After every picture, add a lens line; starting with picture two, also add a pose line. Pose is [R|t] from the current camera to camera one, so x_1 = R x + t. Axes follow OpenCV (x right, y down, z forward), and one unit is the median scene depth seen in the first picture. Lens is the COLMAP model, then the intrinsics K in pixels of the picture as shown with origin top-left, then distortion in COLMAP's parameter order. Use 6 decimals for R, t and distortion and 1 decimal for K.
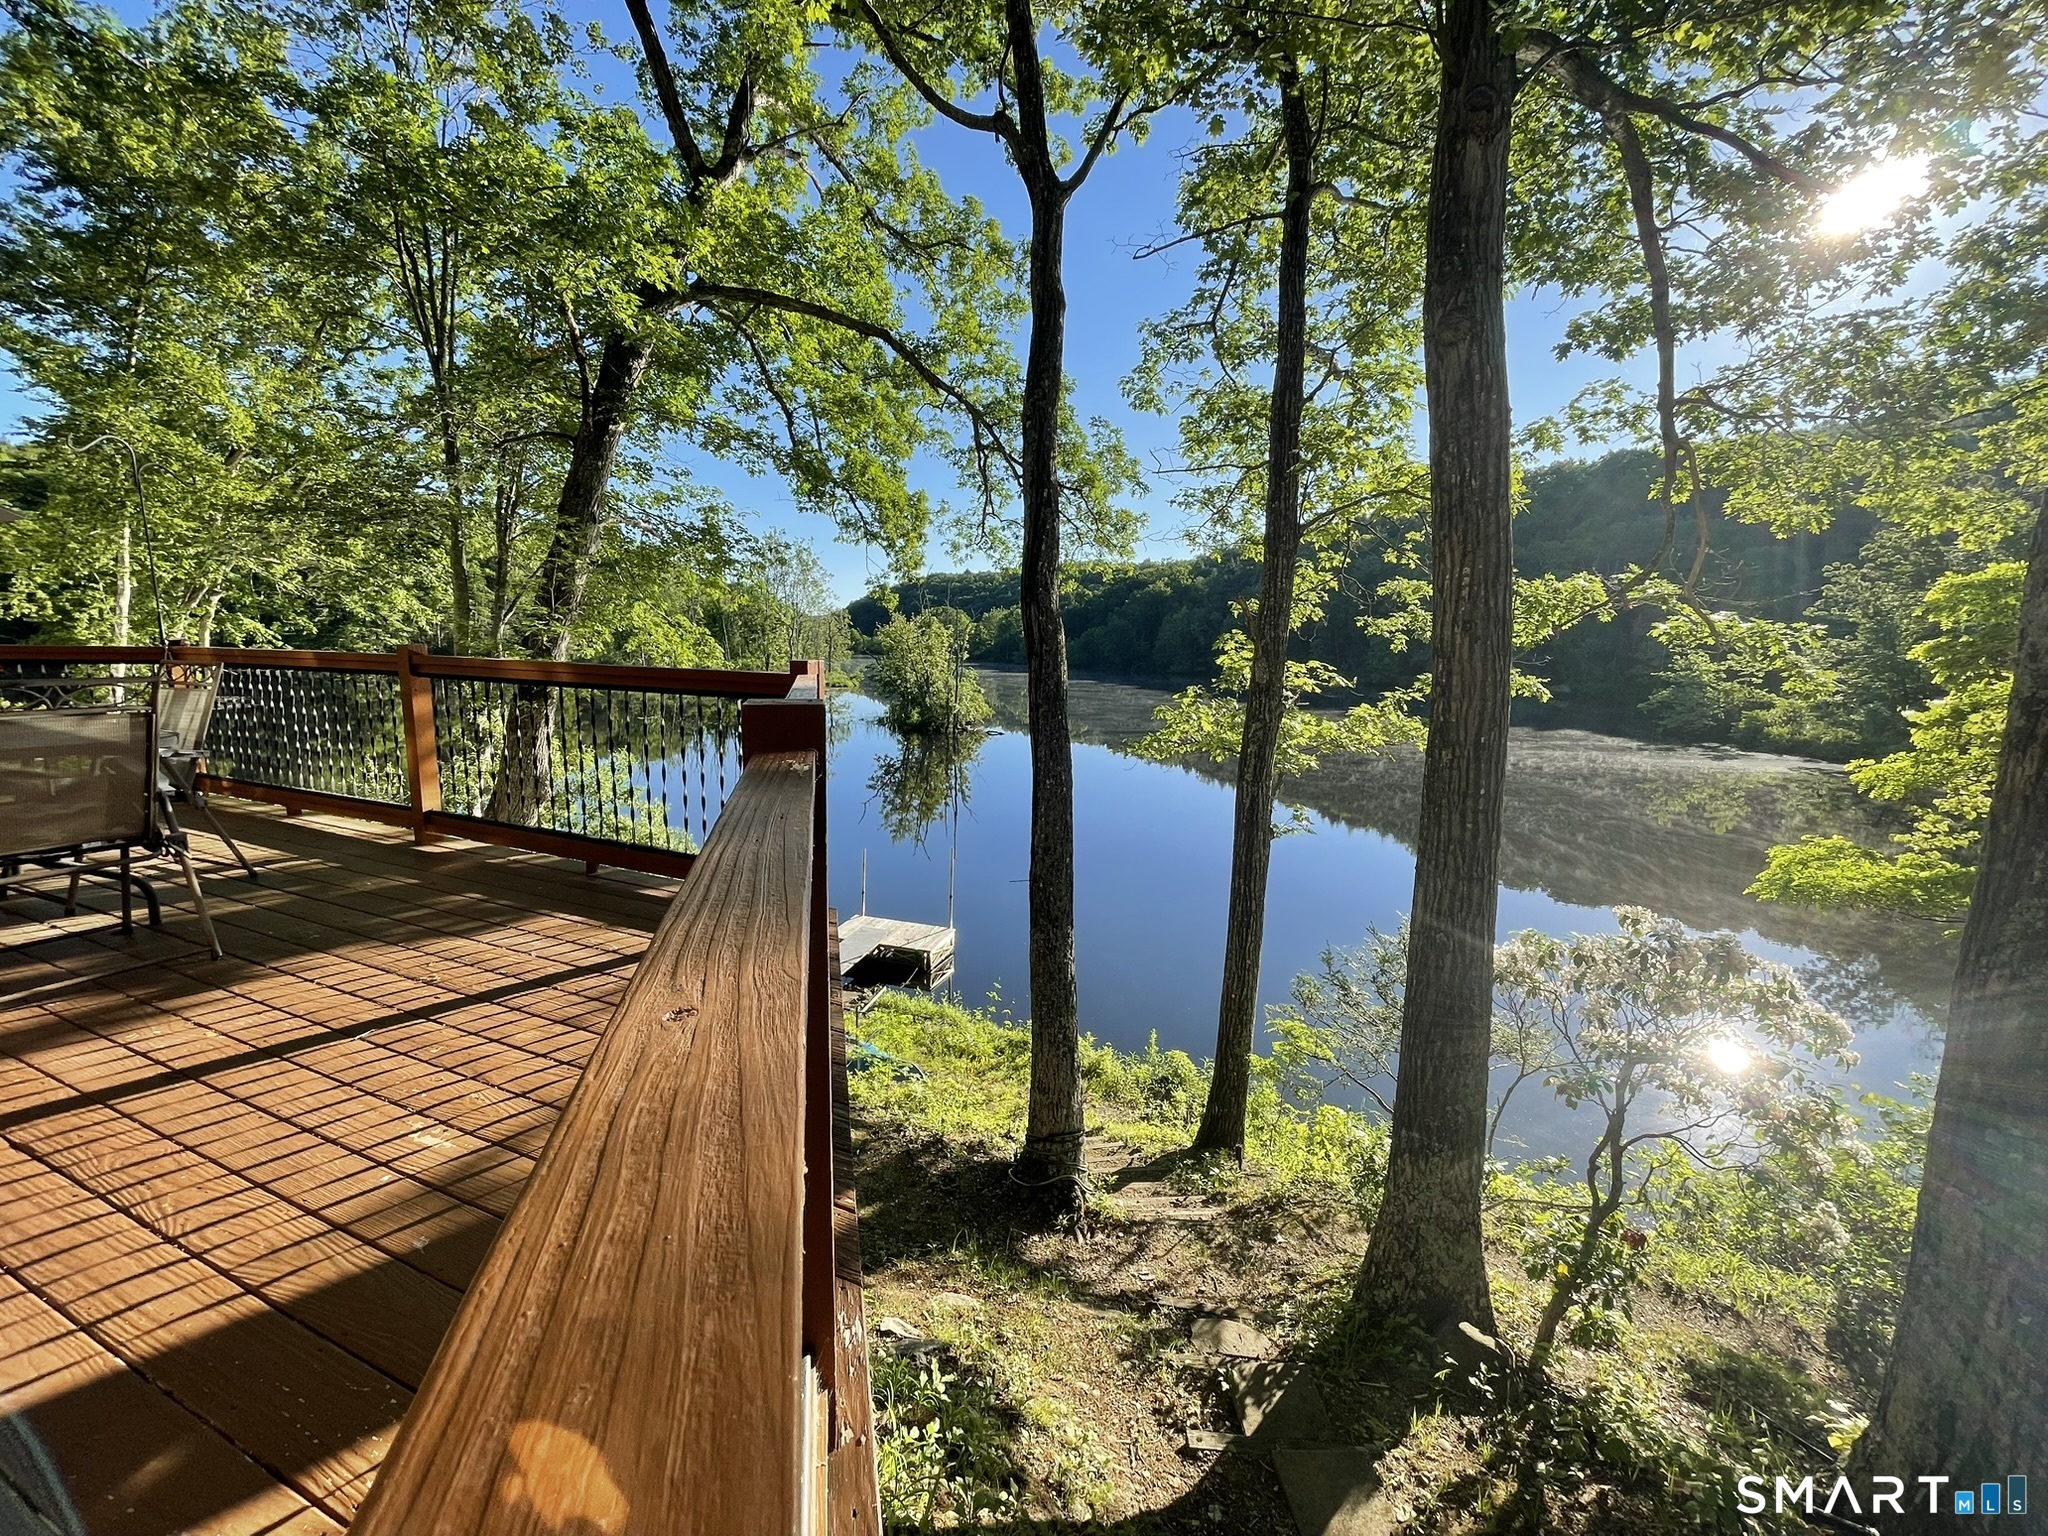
lens RADIAL K [[821.8, 0, 1025.2], [0, 821.8, 761.9], [0, 0, 1]] dist [-0.002330, -0.000225]
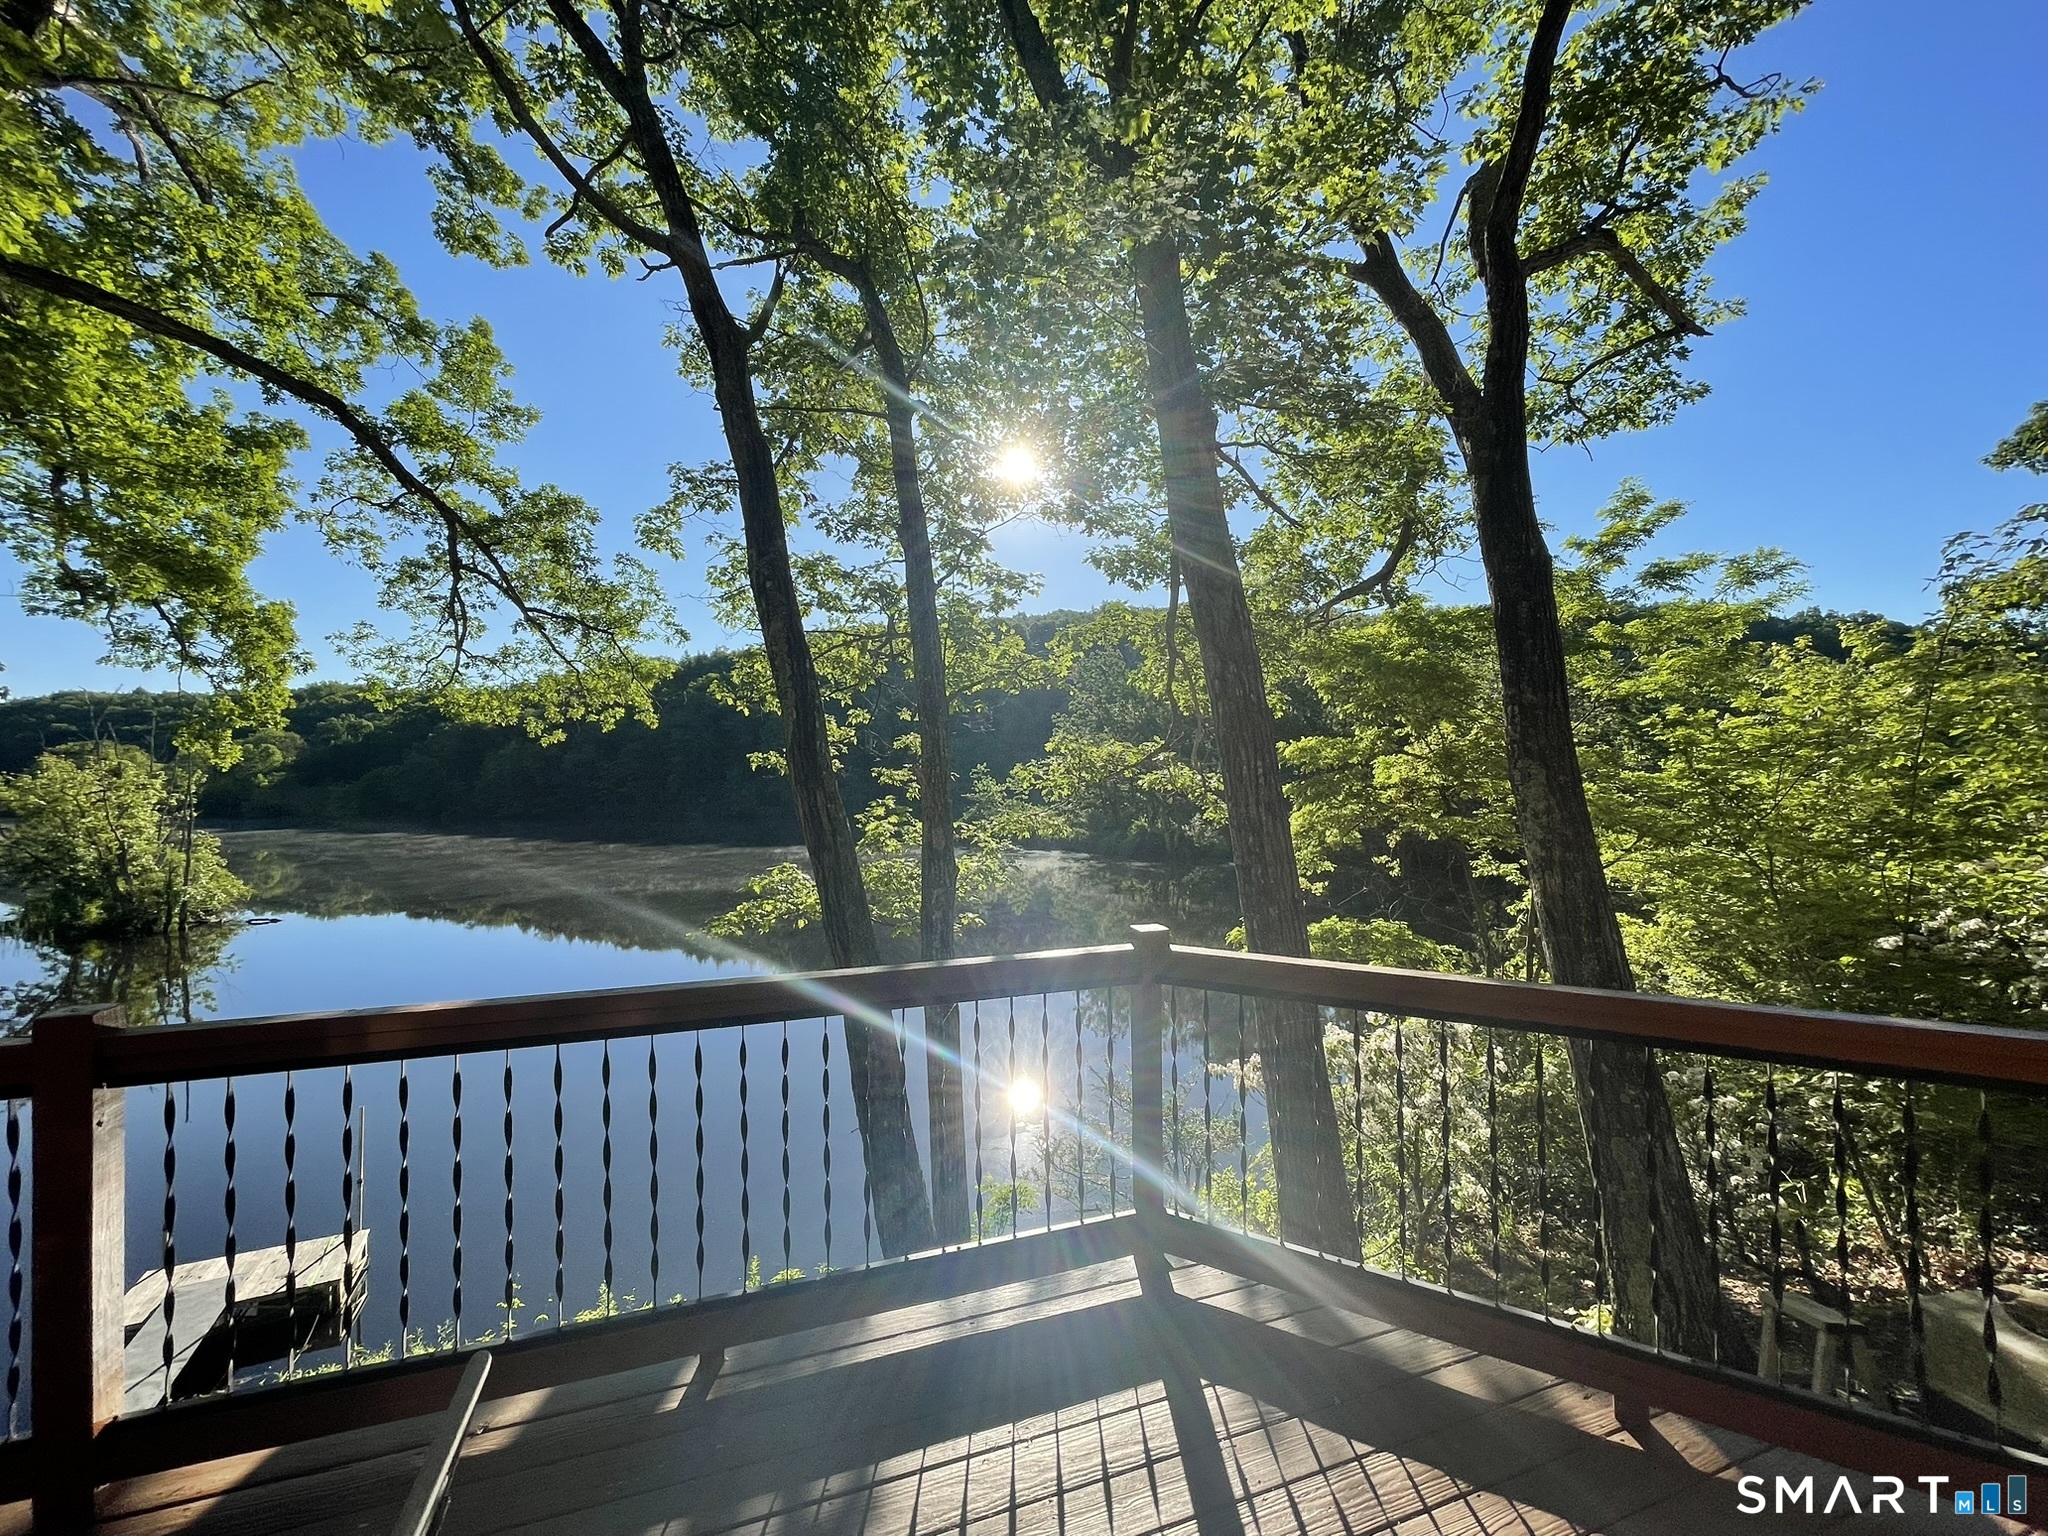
lens RADIAL K [[821.8, 0, 1025.2], [0, 821.8, 761.9], [0, 0, 1]] dist [-0.002330, -0.000225]
pose [[0.725727, -0.017314, 0.687765, -0.158710], [0.126864, 0.985908, -0.109046, -0.036561], [-0.676185, 0.166390, 0.717697, 0.085000]]
